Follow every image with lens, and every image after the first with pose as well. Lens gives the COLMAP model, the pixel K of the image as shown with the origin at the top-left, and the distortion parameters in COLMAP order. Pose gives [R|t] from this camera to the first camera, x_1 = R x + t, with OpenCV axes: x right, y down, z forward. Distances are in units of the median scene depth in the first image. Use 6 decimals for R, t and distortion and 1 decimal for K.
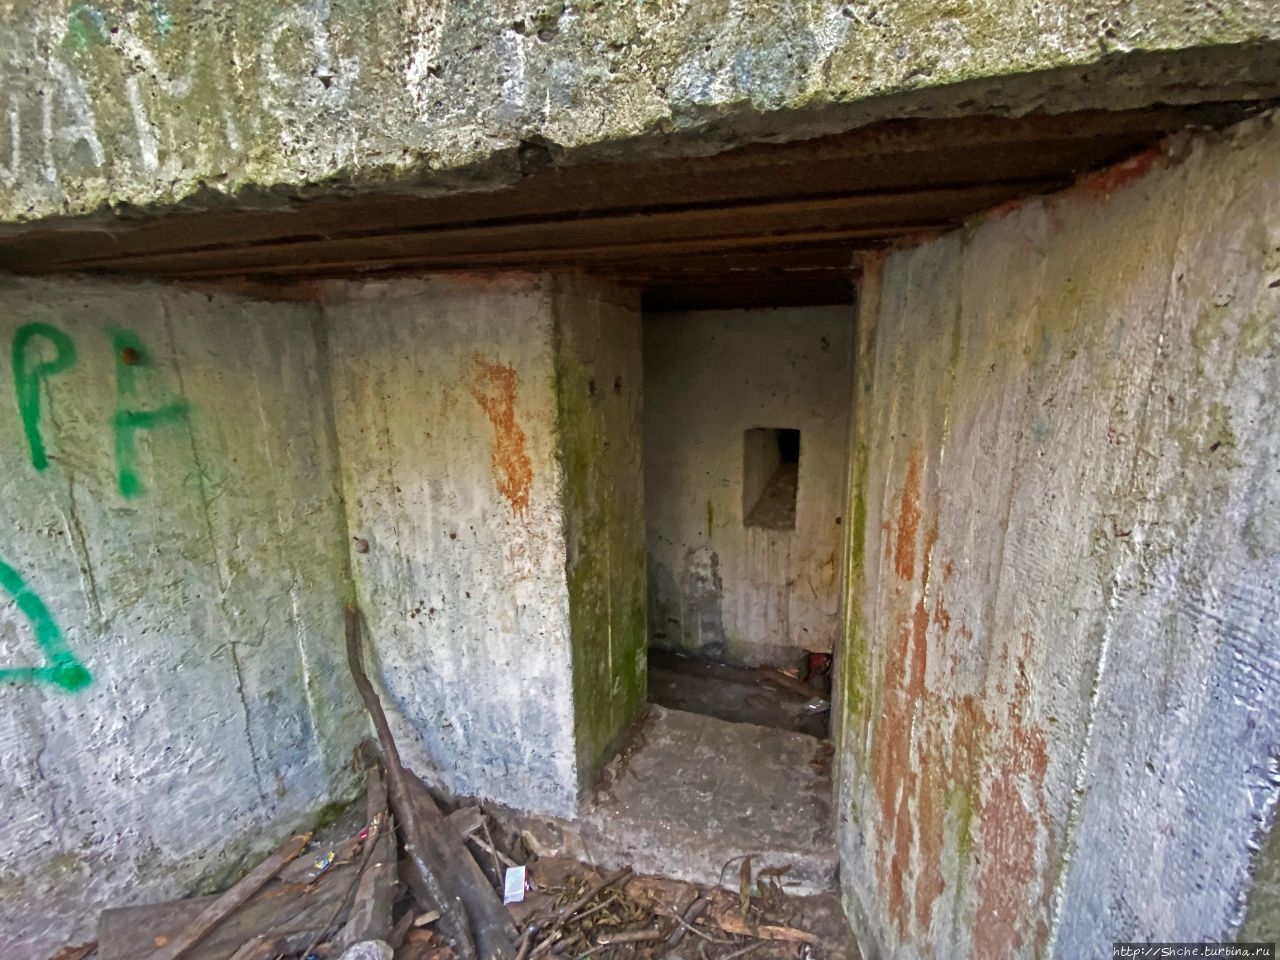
lens RADIAL K [[605.4, 0, 640.0], [0, 605.4, 484.3], [0, 0, 1]] dist [-0.004006, -0.001762]
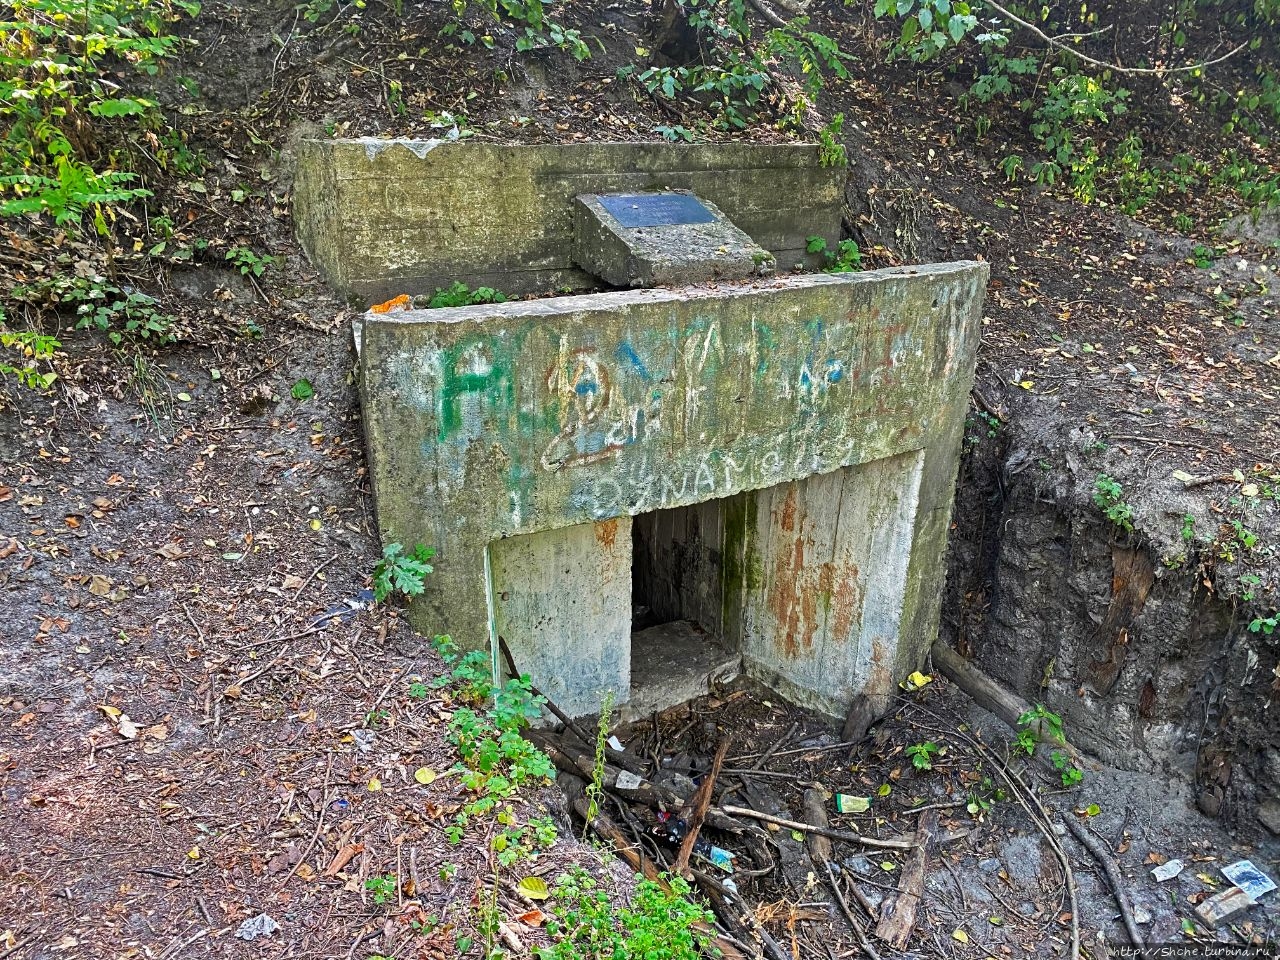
lens RADIAL K [[962.5, 0, 639.1], [0, 962.5, 479.3], [0, 0, 1]] dist [0.066133, -0.073483]
pose [[0.685316, -0.237196, 0.688535, -3.108843], [0.121773, 0.969483, 0.212777, -1.131940], [-0.717993, -0.061974, 0.693286, -1.592441]]
